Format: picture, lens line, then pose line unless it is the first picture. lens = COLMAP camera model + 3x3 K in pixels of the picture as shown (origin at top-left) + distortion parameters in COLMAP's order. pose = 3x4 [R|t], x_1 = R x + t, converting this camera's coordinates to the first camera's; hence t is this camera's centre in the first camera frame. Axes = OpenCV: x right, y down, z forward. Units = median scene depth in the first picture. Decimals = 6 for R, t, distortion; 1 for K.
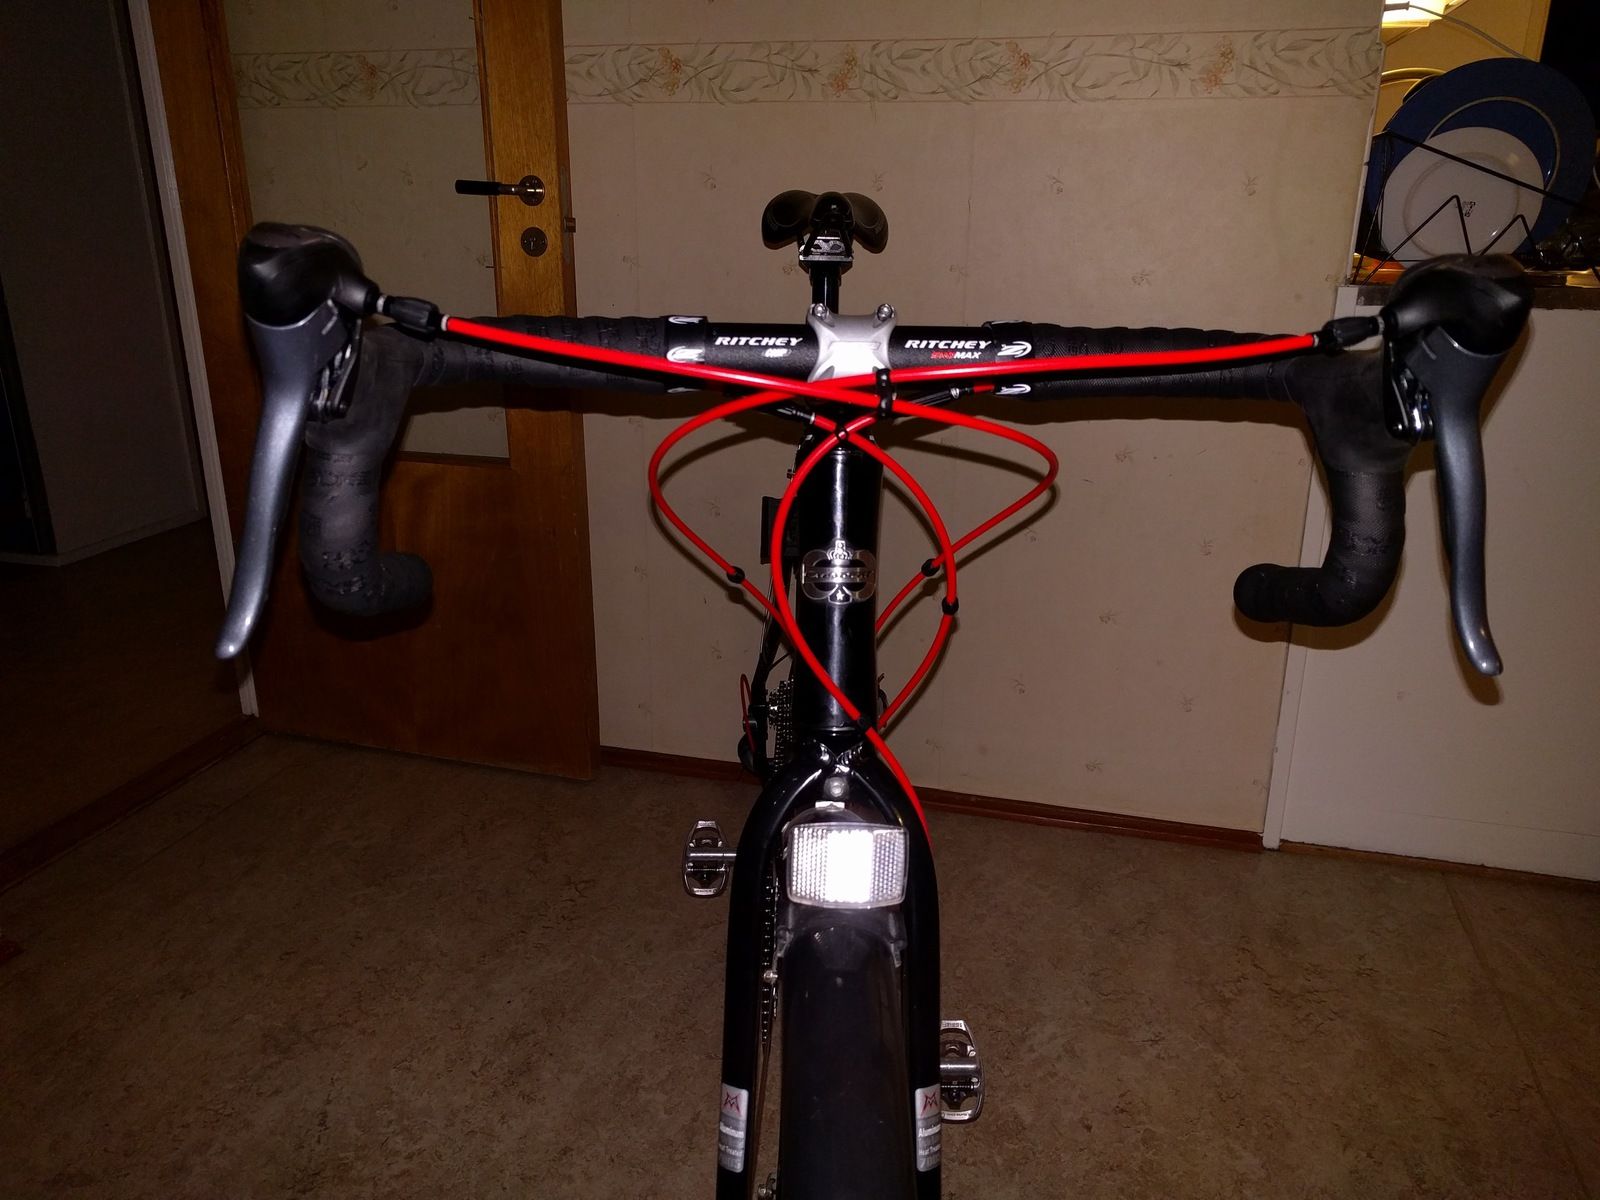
lens RADIAL K [[1190.9, 0, 788.9], [0, 1190.9, 590.6], [0, 0, 1]] dist [0.004057, 0.026039]
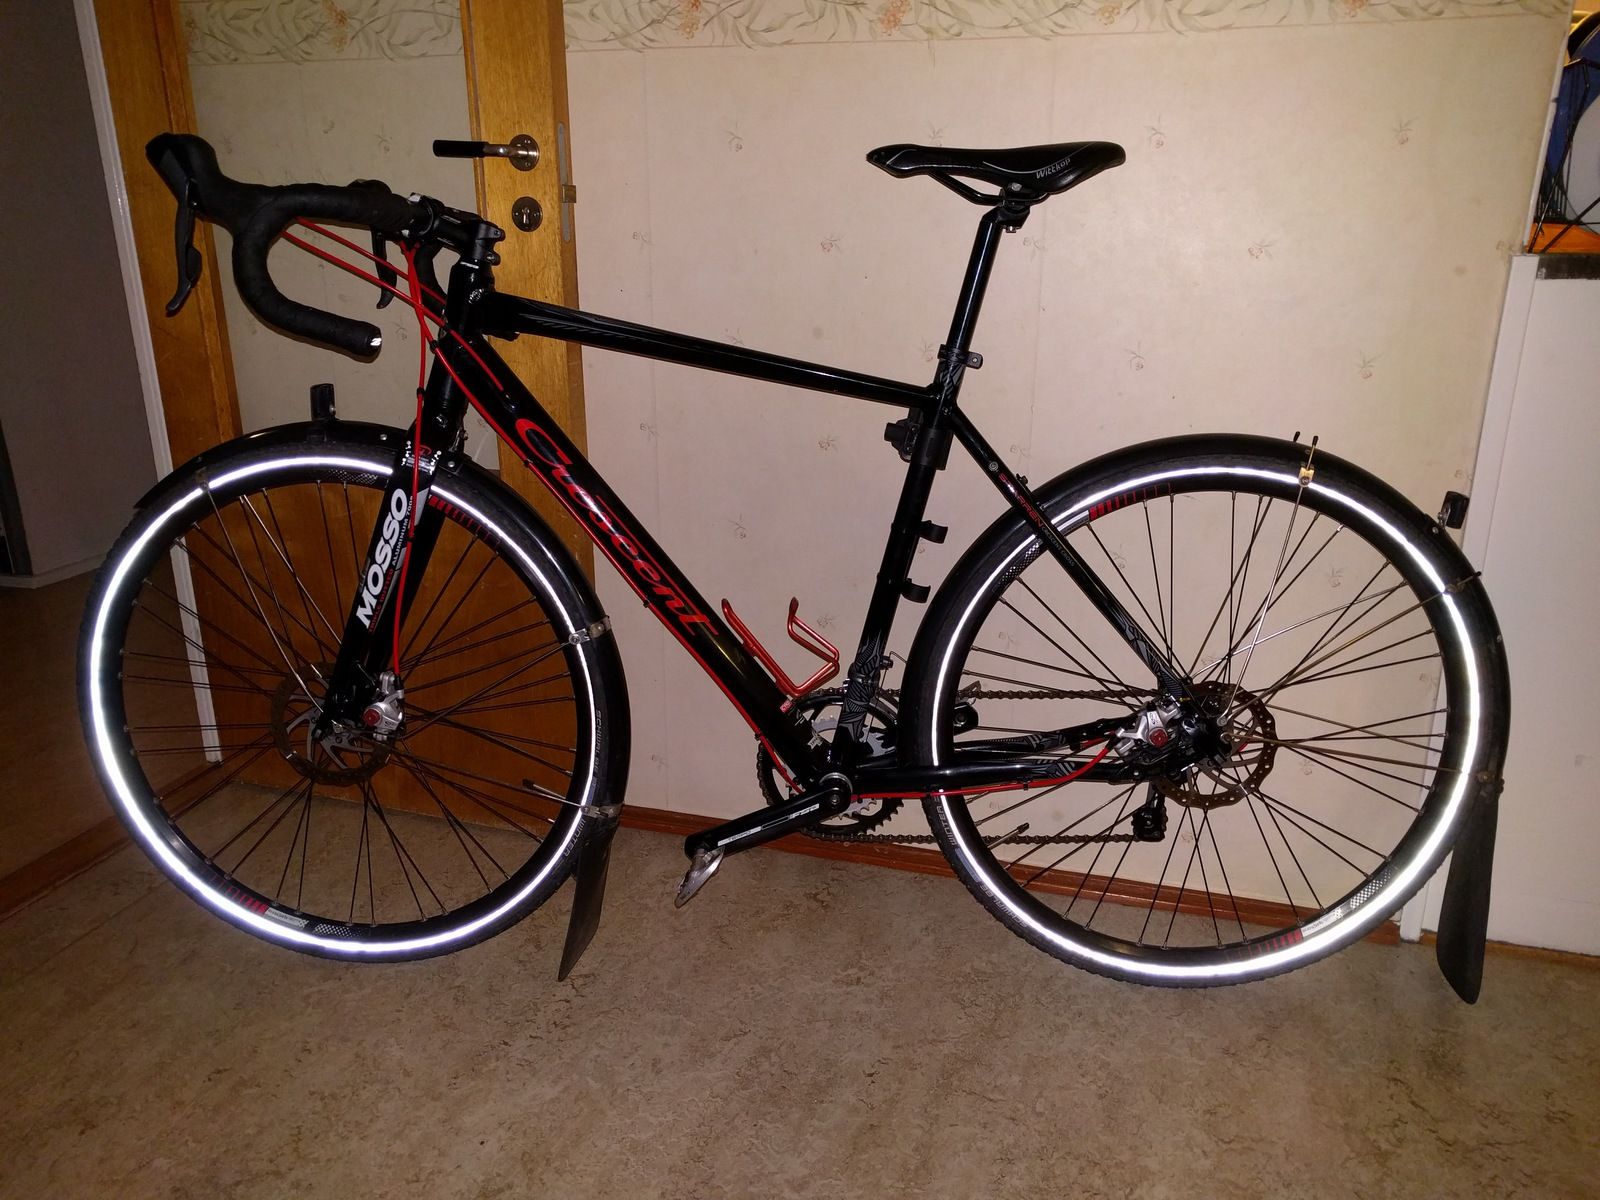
lens RADIAL K [[1190.9, 0, 791.5], [0, 1190.9, 591.4], [0, 0, 1]] dist [0.004057, 0.026039]
pose [[0.999721, 0.001930, -0.023543, -0.006381], [-0.002199, 0.999932, -0.011422, -0.016876], [0.023519, 0.011471, 0.999658, 0.171748]]
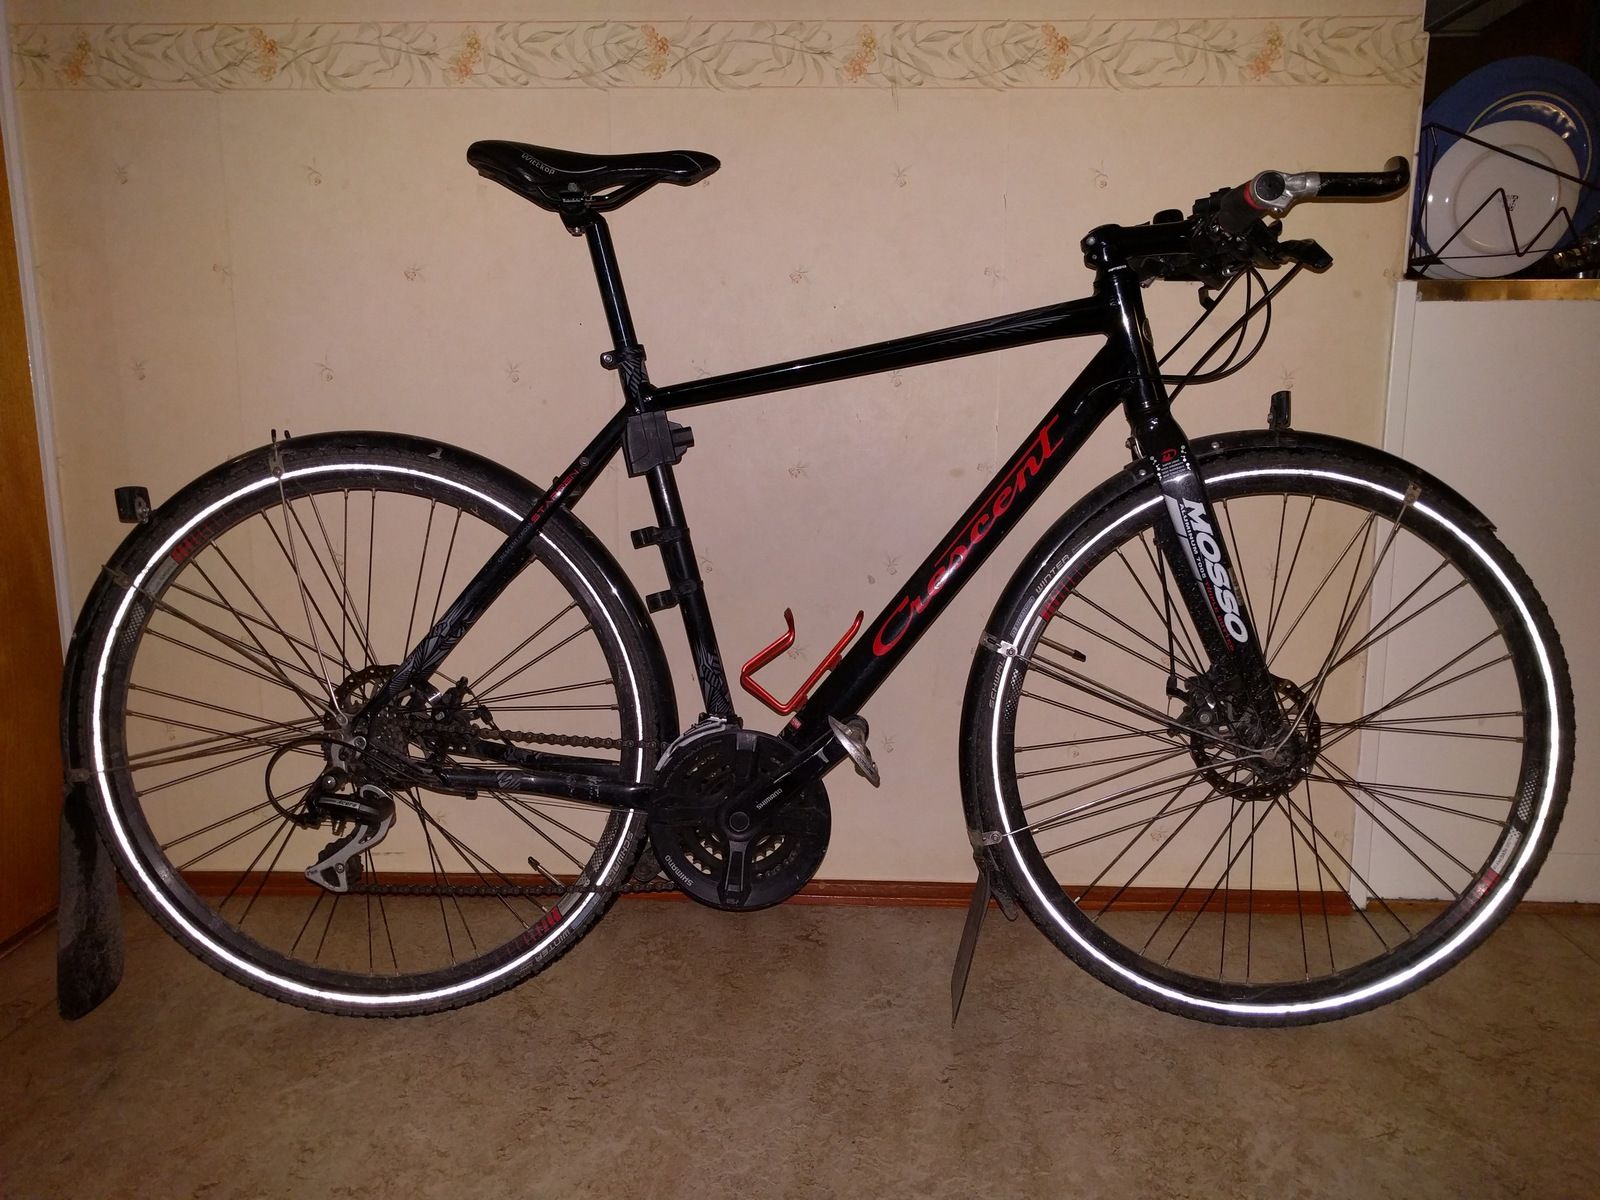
lens RADIAL K [[1190.9, 0, 783.5], [0, 1190.9, 599.3], [0, 0, 1]] dist [0.004057, 0.026039]
pose [[0.975329, -0.041481, 0.216824, -0.219299], [0.072186, 0.988121, -0.135669, 0.084119], [-0.208620, 0.147974, 0.966737, 0.207055]]
